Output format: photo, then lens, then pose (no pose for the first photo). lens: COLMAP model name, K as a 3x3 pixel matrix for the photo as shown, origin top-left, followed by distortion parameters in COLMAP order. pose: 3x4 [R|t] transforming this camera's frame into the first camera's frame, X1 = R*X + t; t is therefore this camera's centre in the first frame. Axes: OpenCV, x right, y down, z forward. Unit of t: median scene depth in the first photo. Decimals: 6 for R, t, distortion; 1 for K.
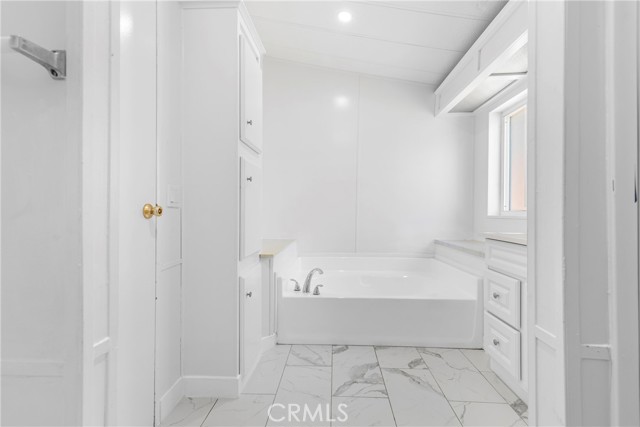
lens RADIAL K [[291.9, 0, 321.2], [0, 291.9, 210.5], [0, 0, 1]] dist [0.016175, -0.001255]
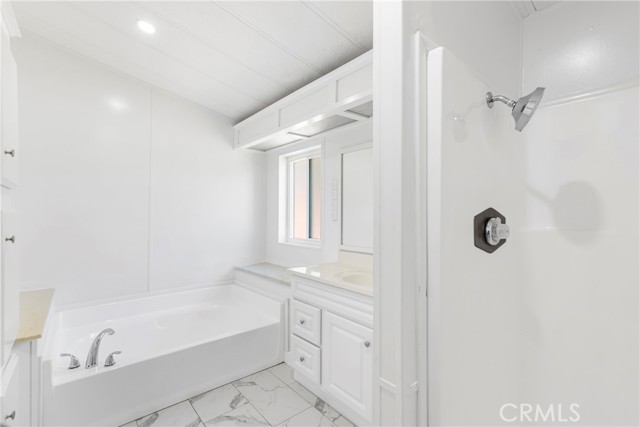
lens RADIAL K [[291.9, 0, 315.6], [0, 291.9, 215.1], [0, 0, 1]] dist [0.016175, -0.001255]
pose [[0.736348, -0.008464, 0.676550, -0.156904], [0.001989, 0.999945, 0.010345, -0.138423], [-0.676600, -0.006272, 0.736324, 0.039061]]
